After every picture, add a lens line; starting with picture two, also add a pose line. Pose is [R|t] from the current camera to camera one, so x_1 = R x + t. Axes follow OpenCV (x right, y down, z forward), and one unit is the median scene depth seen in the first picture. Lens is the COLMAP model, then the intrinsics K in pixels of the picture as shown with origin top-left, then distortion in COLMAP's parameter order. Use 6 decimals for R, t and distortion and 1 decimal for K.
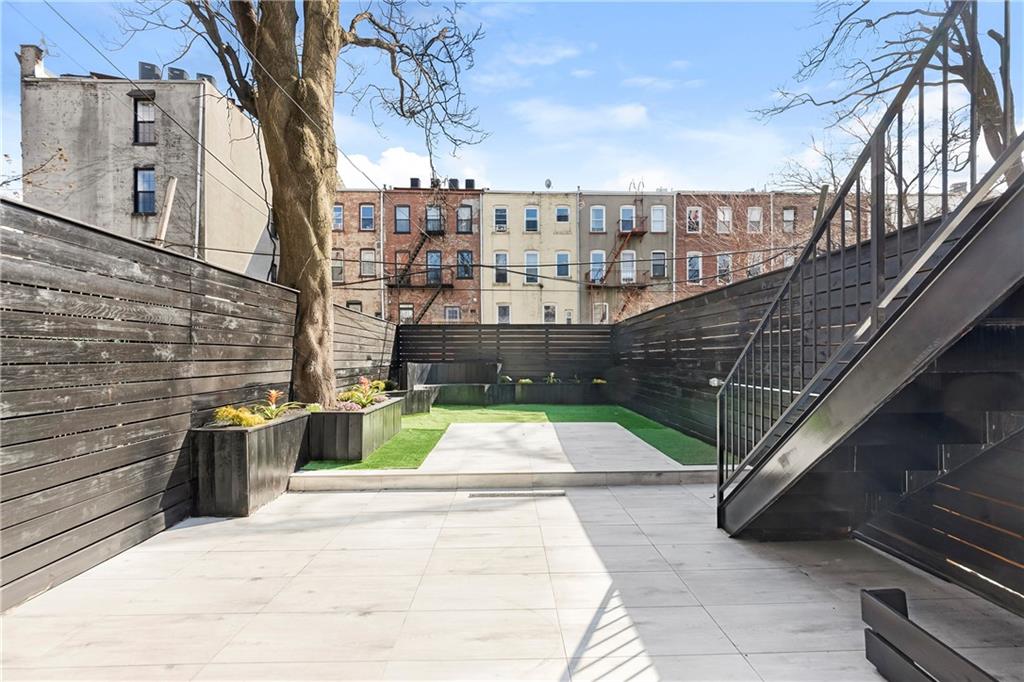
lens RADIAL K [[428.5, 0, 515.7], [0, 428.5, 350.3], [0, 0, 1]] dist [-0.002894, 0.003489]
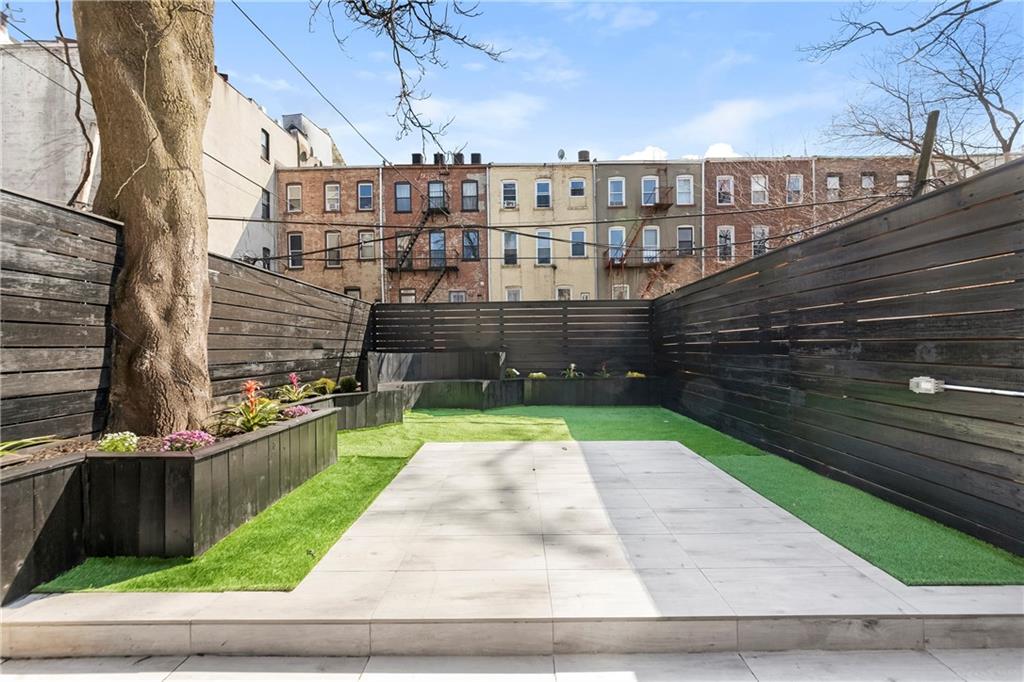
lens RADIAL K [[428.5, 0, 512.3], [0, 428.5, 338.2], [0, 0, 1]] dist [-0.002894, 0.003489]
pose [[0.999222, -0.010471, -0.038010, 0.003932], [0.010337, 0.999940, -0.003727, 0.004577], [0.038047, 0.003331, 0.999270, 0.127124]]
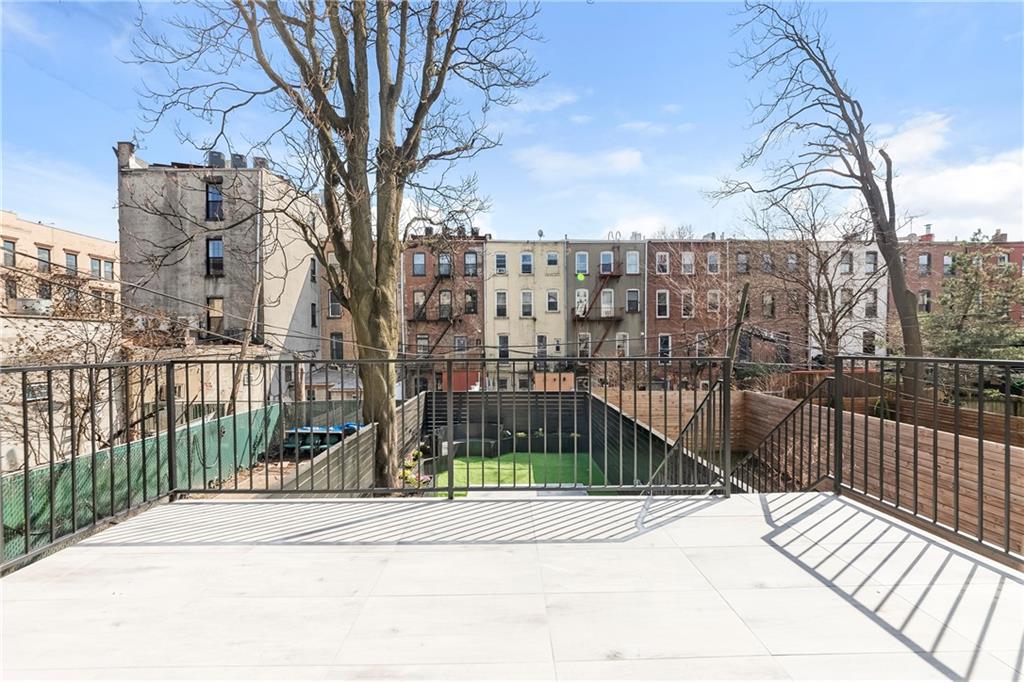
lens RADIAL K [[386.9, 0, 513.5], [0, 386.9, 347.0], [0, 0, 1]] dist [-0.003525, -0.001574]
pose [[0.999989, -0.004461, -0.001707, 0.001244], [0.004475, 0.999956, 0.008209, -0.116209], [0.001670, -0.008217, 0.999965, -0.119773]]
